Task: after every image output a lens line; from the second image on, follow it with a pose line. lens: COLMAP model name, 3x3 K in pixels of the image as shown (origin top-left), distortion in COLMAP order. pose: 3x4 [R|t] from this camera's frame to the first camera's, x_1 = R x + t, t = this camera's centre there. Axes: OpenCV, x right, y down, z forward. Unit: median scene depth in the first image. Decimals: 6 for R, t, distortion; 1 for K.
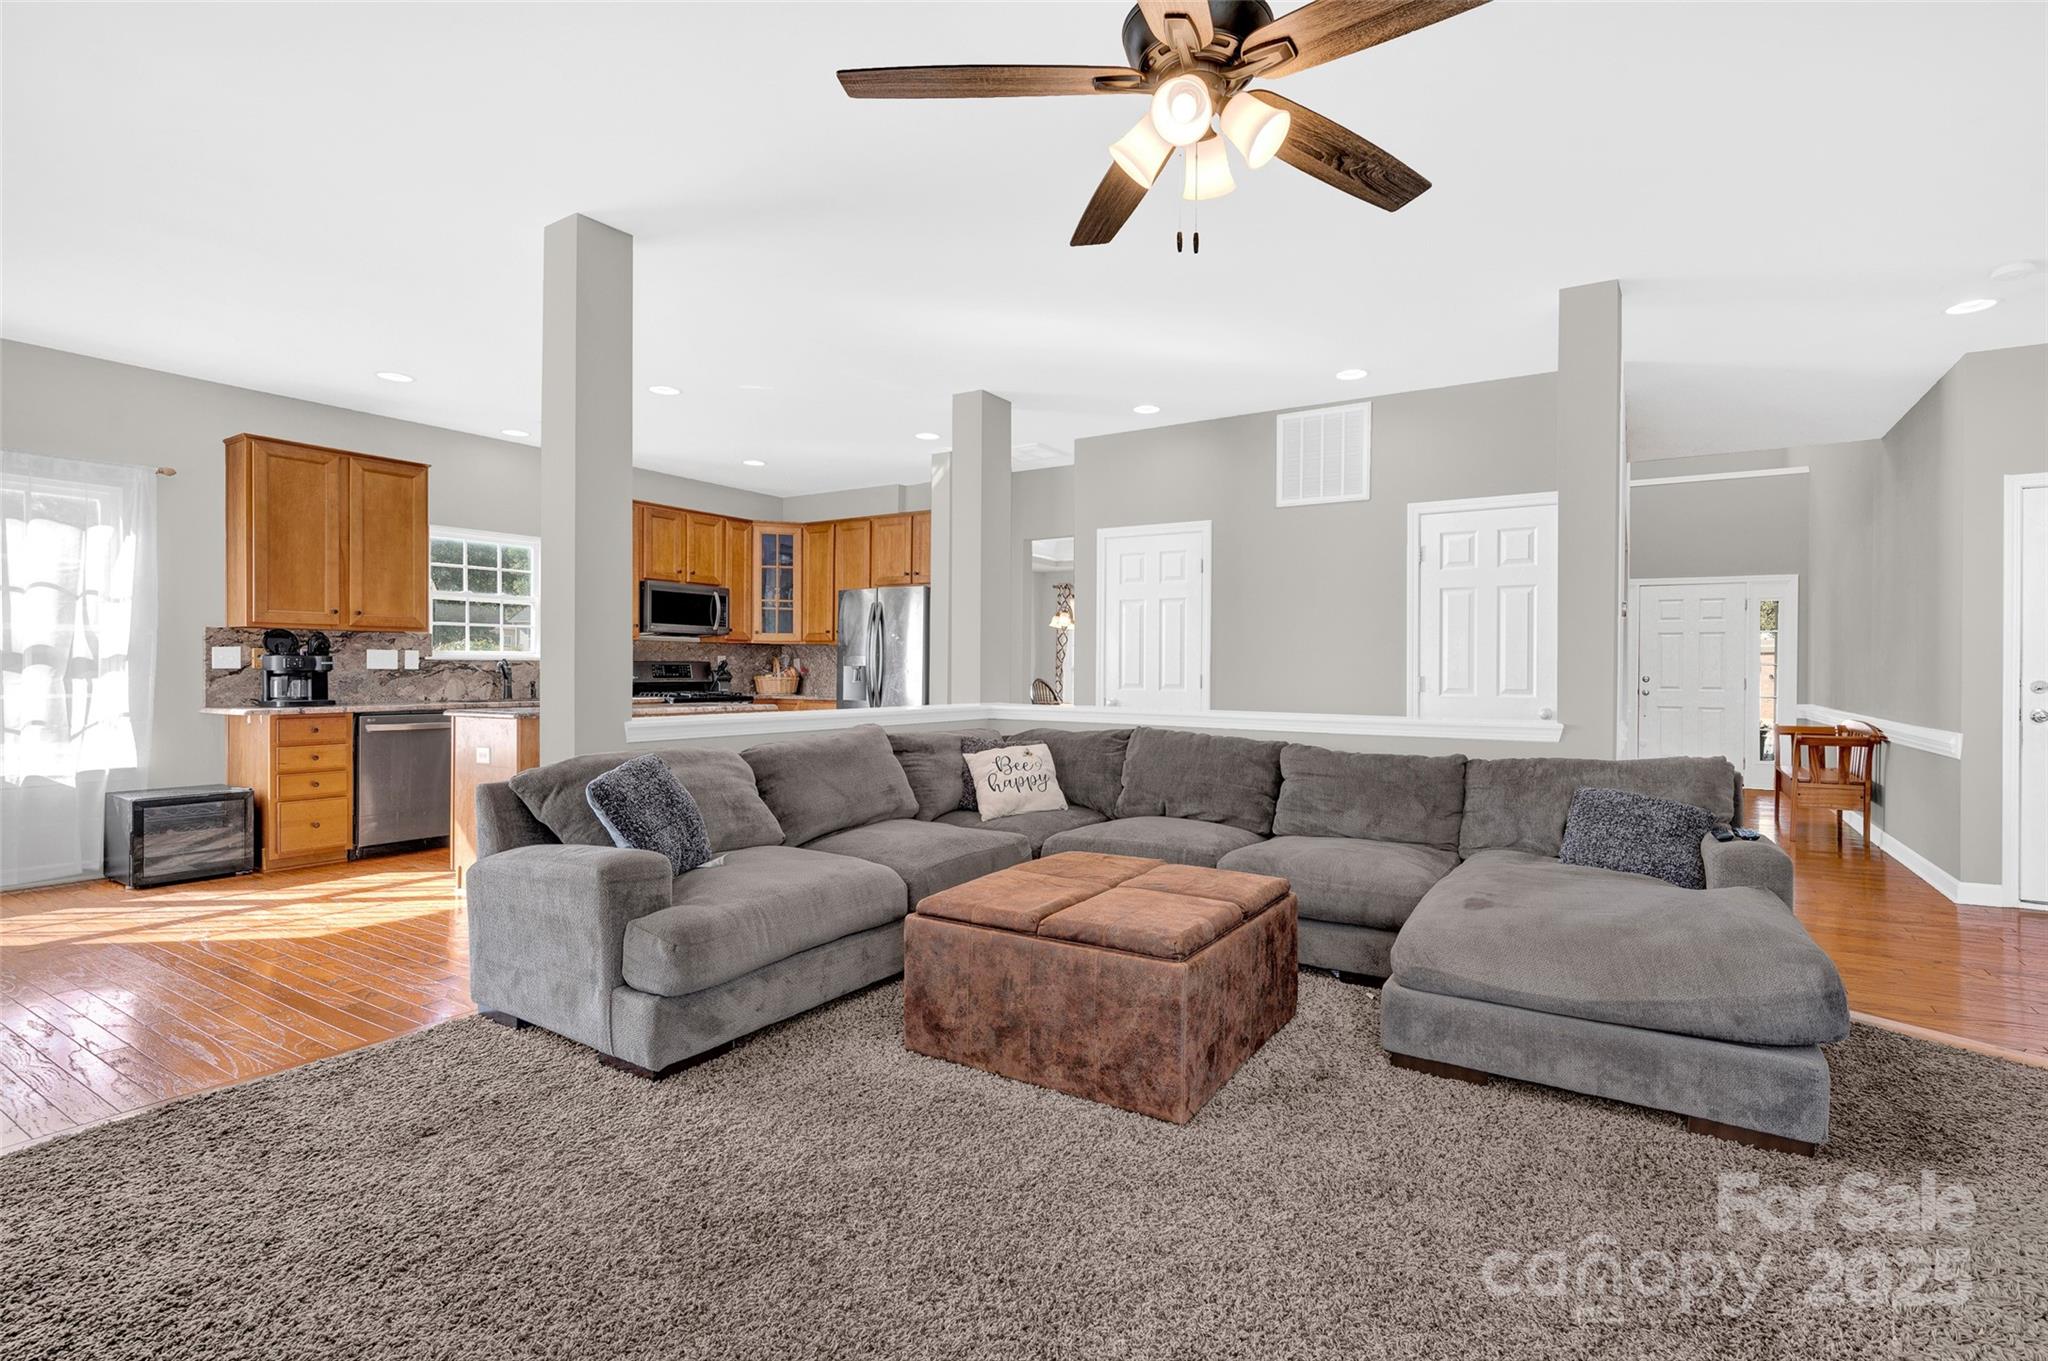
lens RADIAL K [[927.6, 0, 1090.7], [0, 927.6, 670.4], [0, 0, 1]] dist [0.001602, 0.000169]
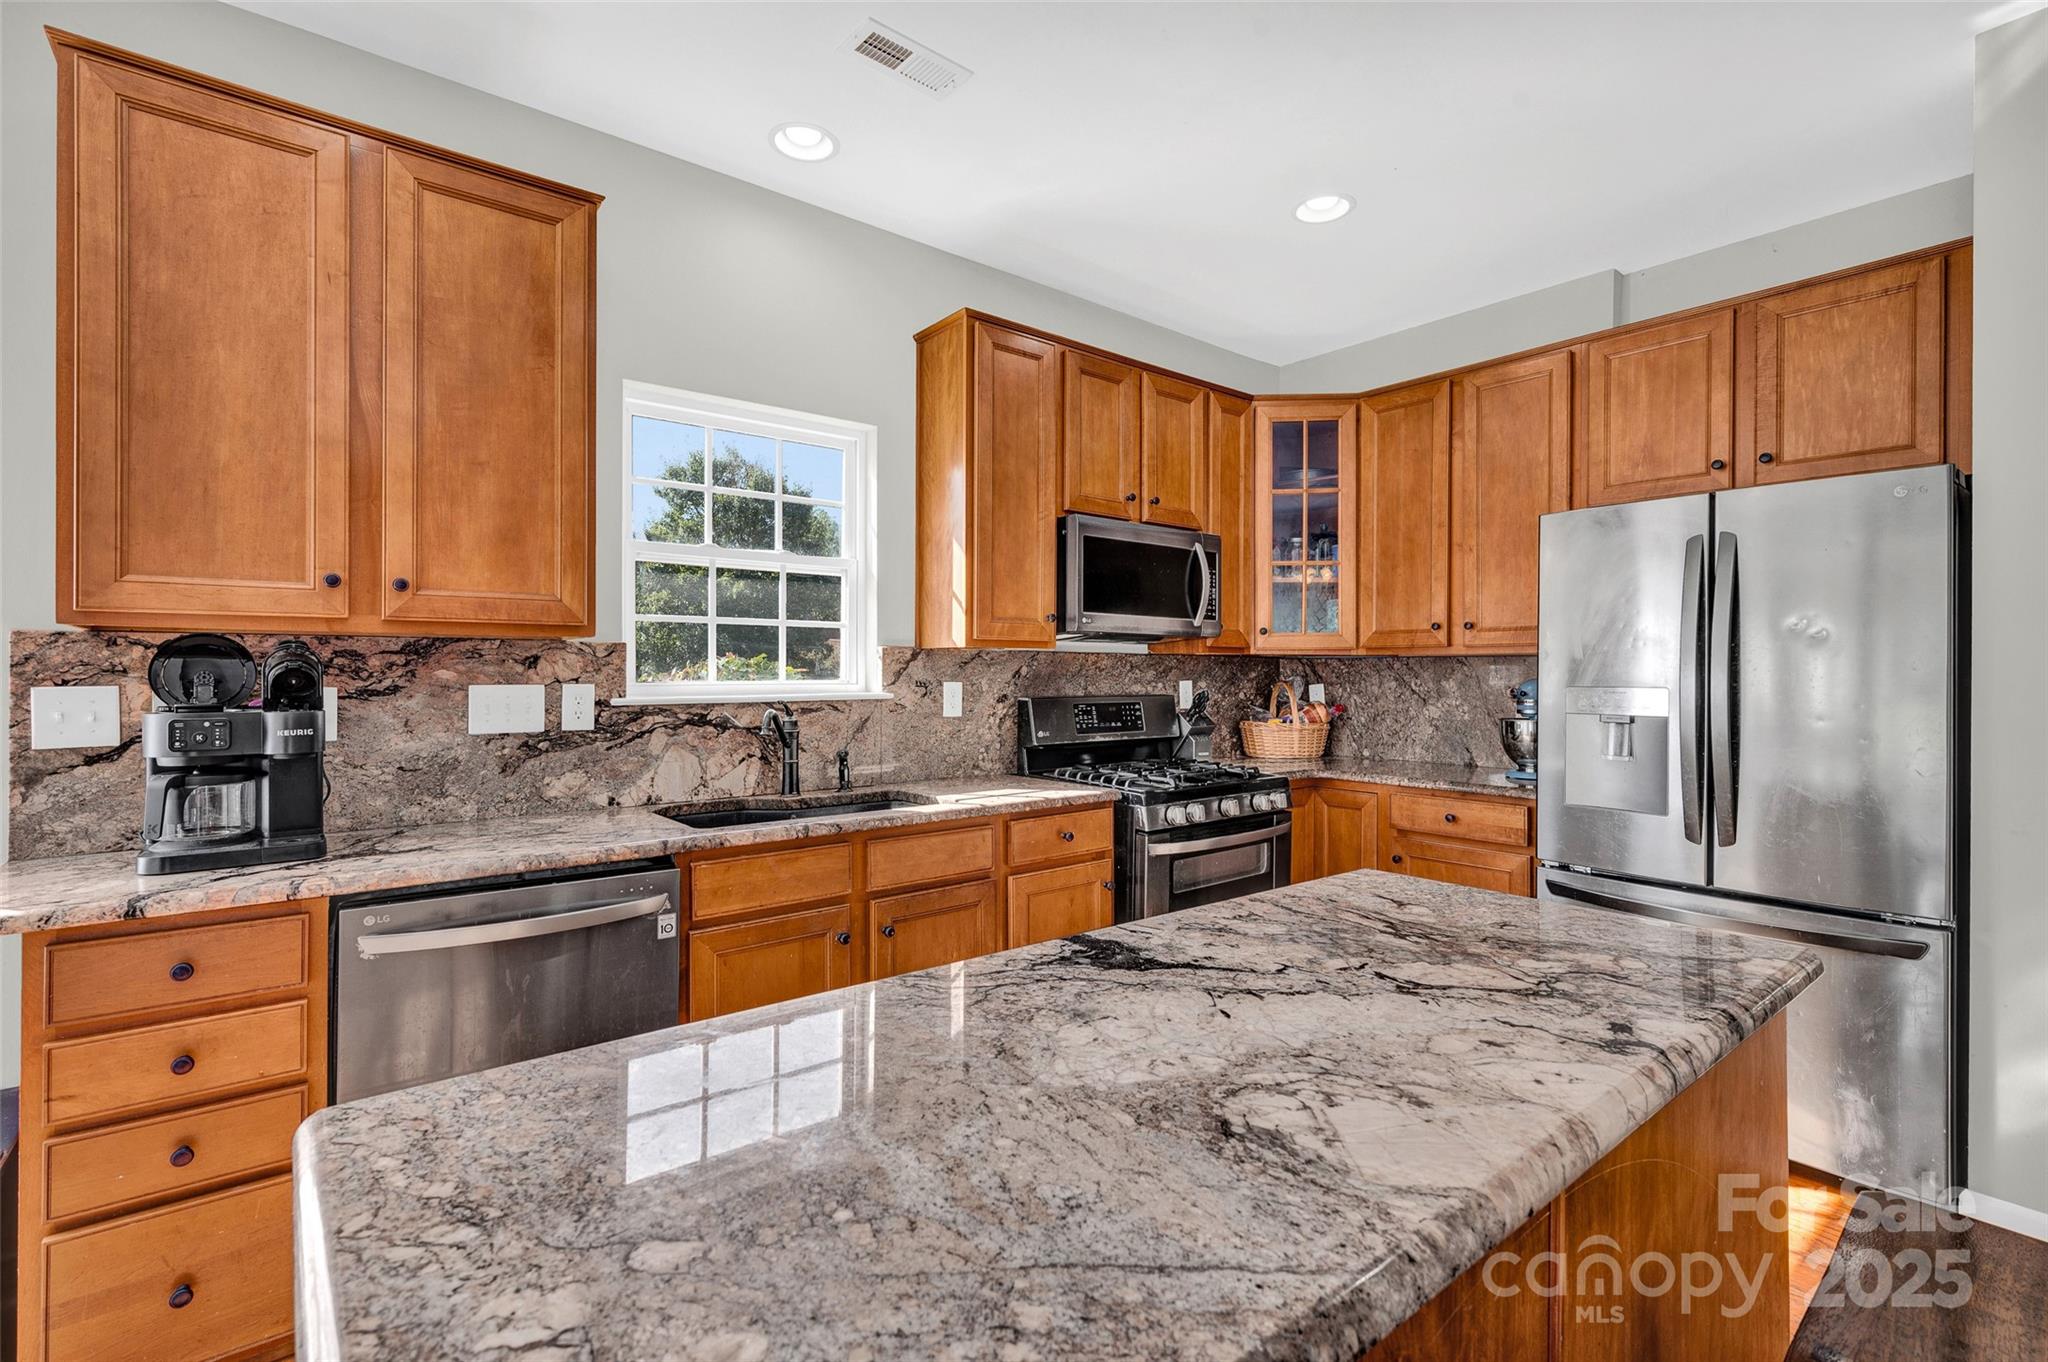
lens RADIAL K [[927.4, 0, 1046.2], [0, 927.4, 671.3], [0, 0, 1]] dist [-0.001798, -0.000175]
pose [[0.939438, -0.003396, -0.342703, -0.403231], [0.001888, 0.999987, -0.004733, -0.024981], [0.342715, 0.003799, 0.939432, 0.694104]]
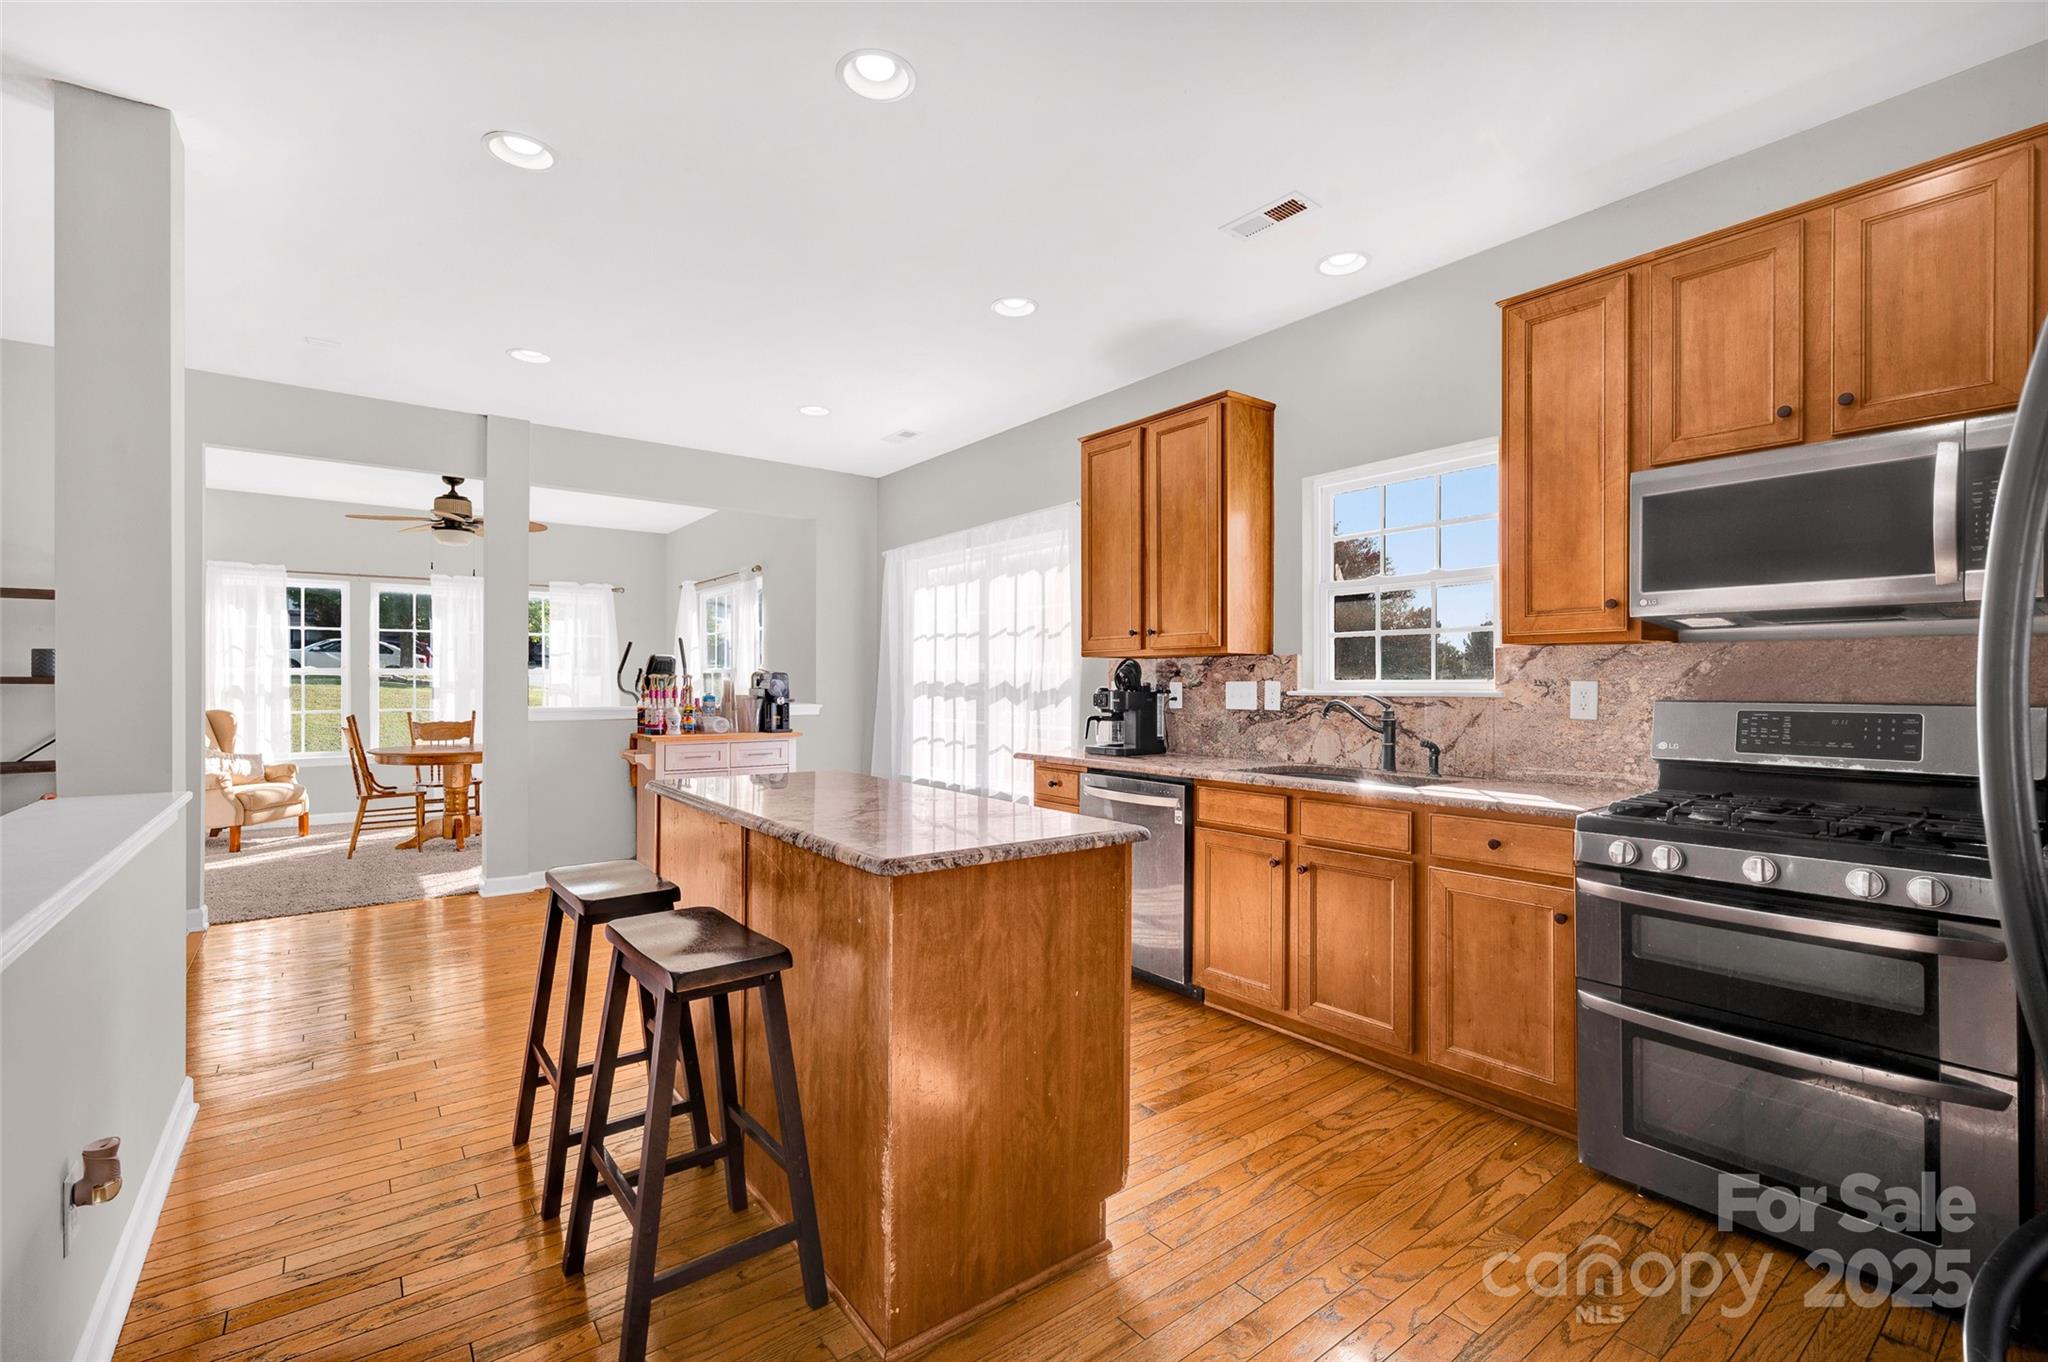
lens RADIAL K [[899.0, 0, 1024.0], [0, 899.0, 681.0], [0, 0, 1]] dist [0.001093, 0.000128]
pose [[-0.376725, -0.009150, -0.926280, -0.086700], [-0.006658, 0.999952, -0.007170, -0.016221], [0.926301, 0.003466, -0.376768, 1.081712]]
